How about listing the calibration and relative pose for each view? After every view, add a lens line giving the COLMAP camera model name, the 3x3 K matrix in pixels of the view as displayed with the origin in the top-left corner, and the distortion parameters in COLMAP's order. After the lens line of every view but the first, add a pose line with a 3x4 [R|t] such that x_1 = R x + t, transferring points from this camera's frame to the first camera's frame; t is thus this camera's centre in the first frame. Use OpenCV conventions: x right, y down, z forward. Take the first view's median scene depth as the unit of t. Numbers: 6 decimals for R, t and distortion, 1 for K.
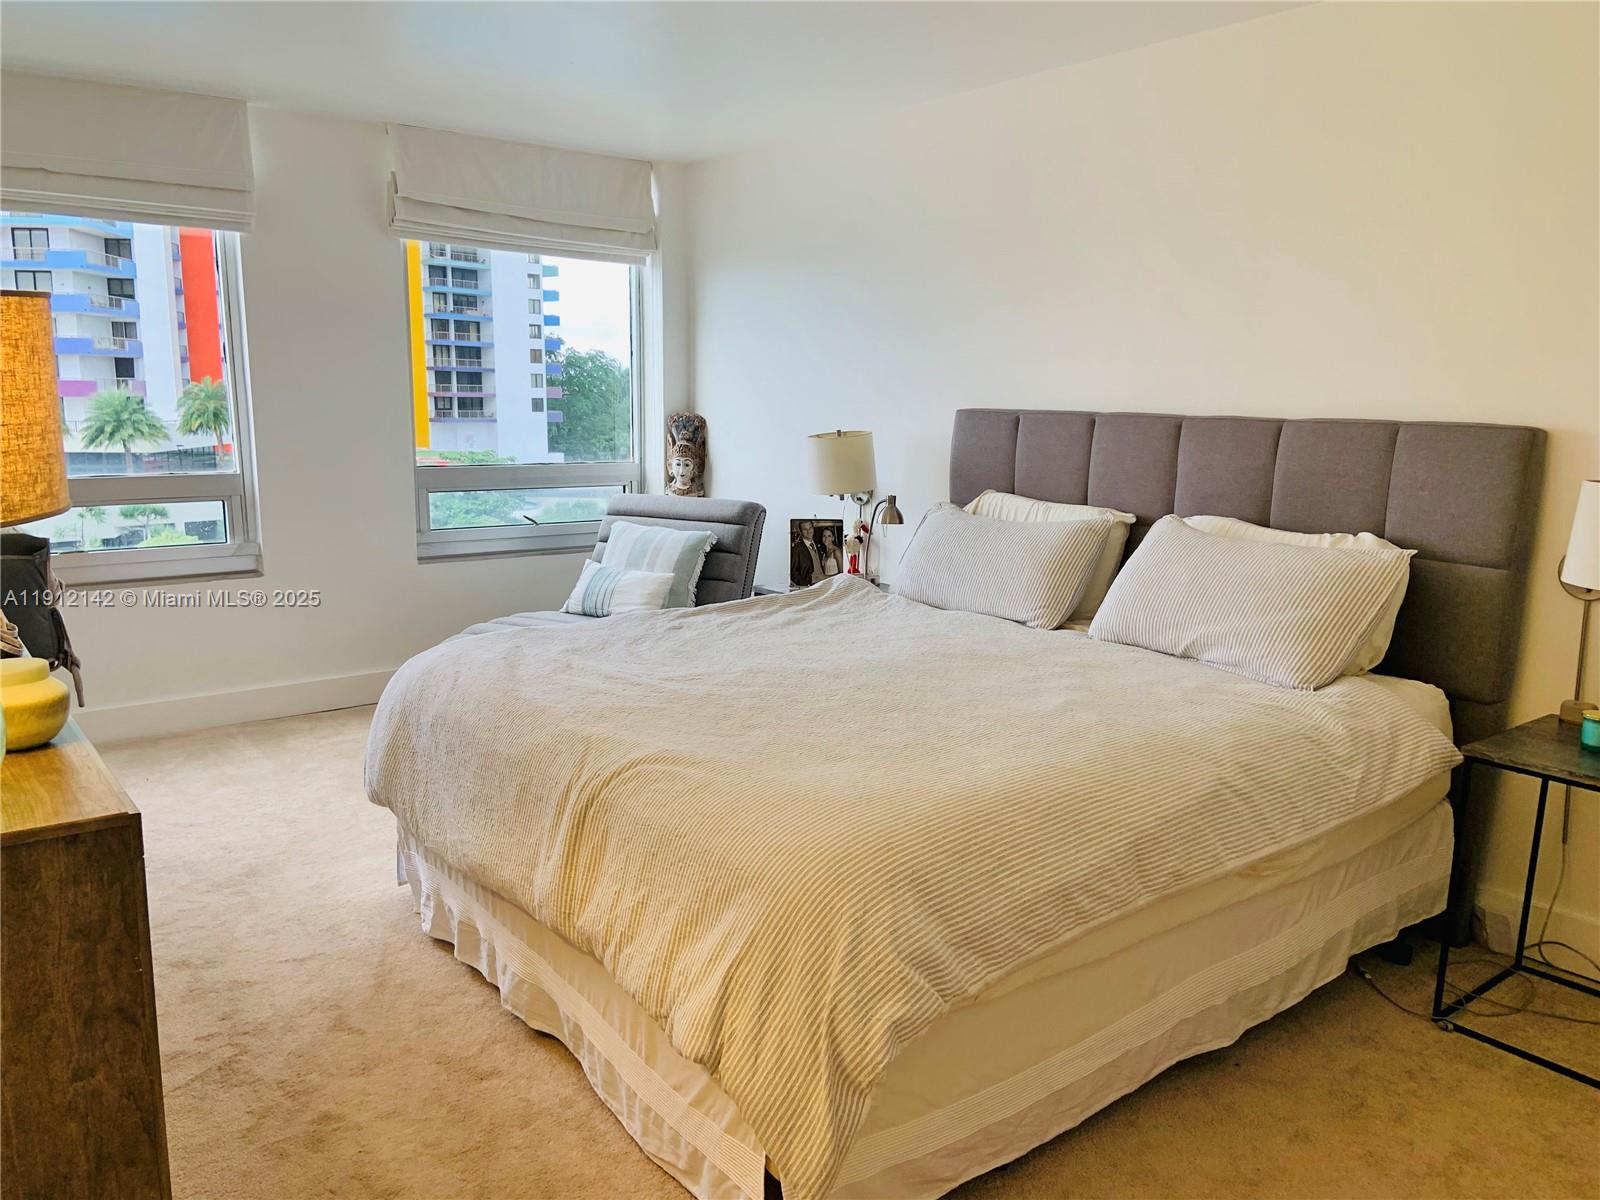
lens RADIAL K [[1203.0, 0, 780.3], [0, 1203.0, 604.4], [0, 0, 1]] dist [0.116743, -0.143238]
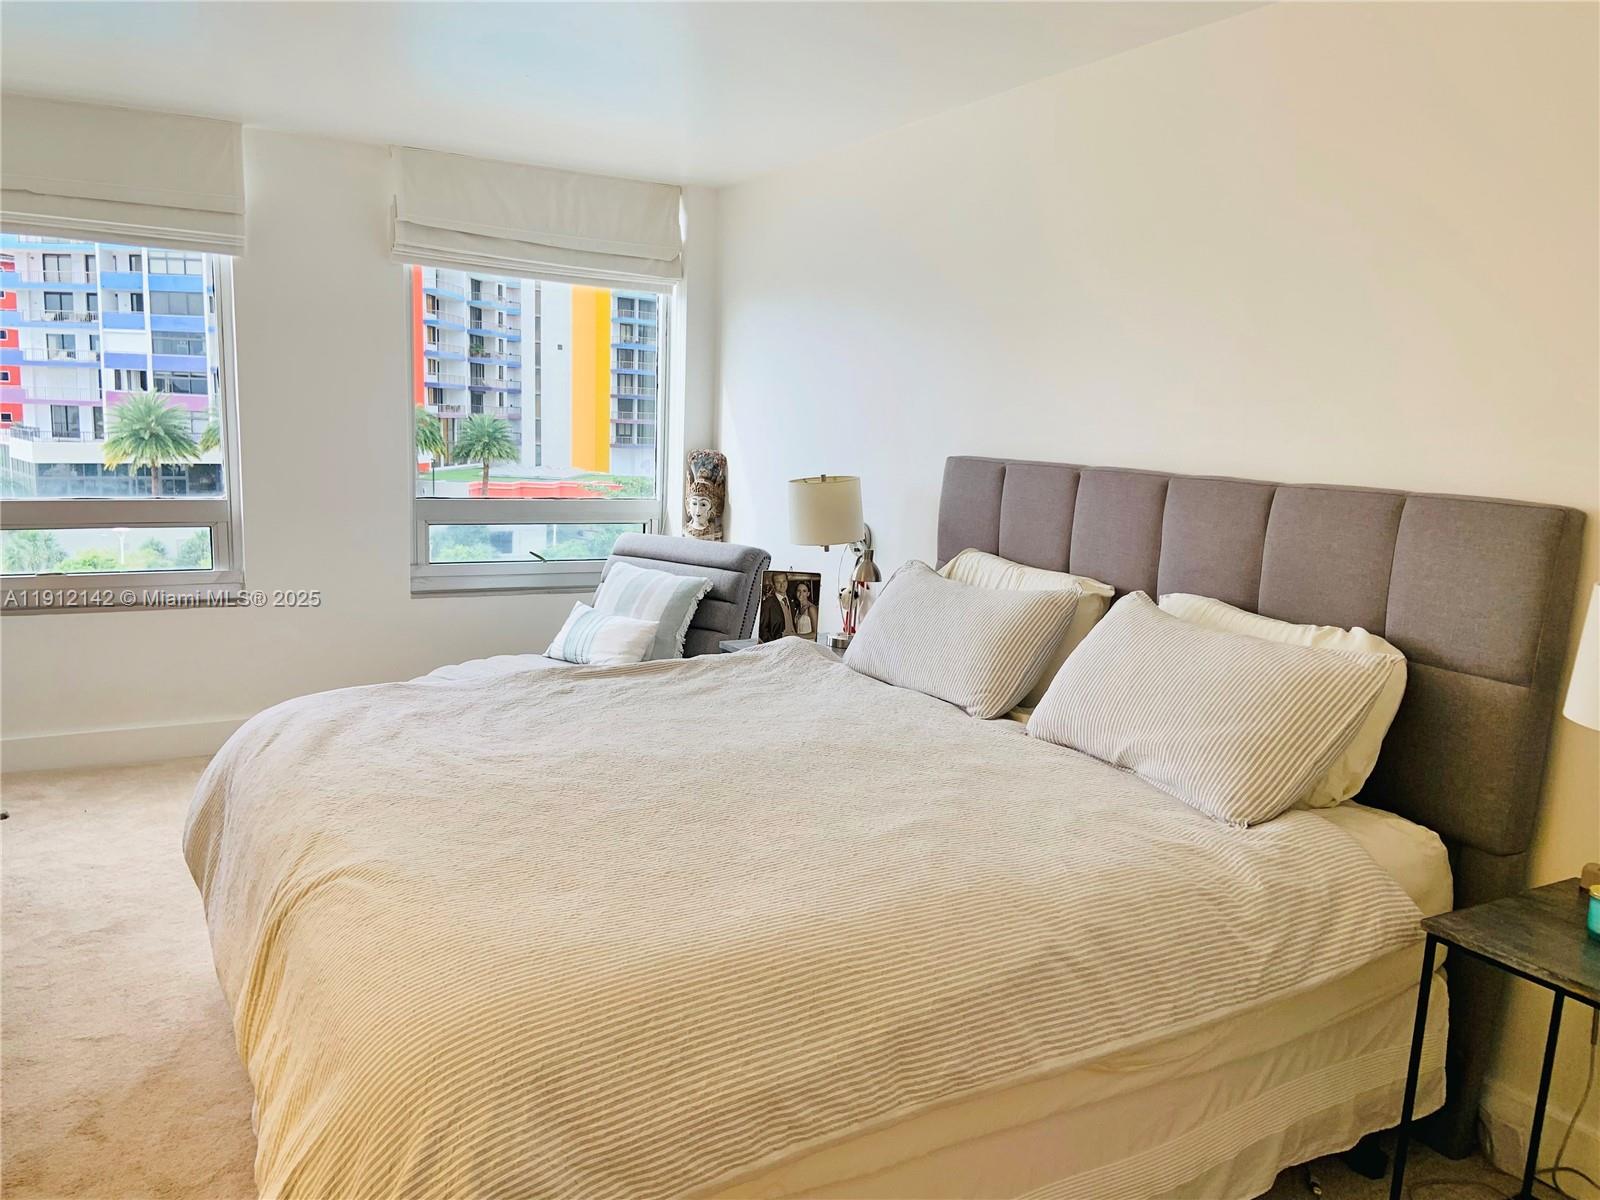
lens RADIAL K [[1196.9, 0, 781.3], [0, 1196.9, 606.2], [0, 0, 1]] dist [0.110390, -0.128425]
pose [[0.988911, 0.046396, -0.141075, 0.221093], [-0.049626, 0.998578, -0.019466, -0.039386], [0.139971, 0.026251, 0.989808, 0.155500]]
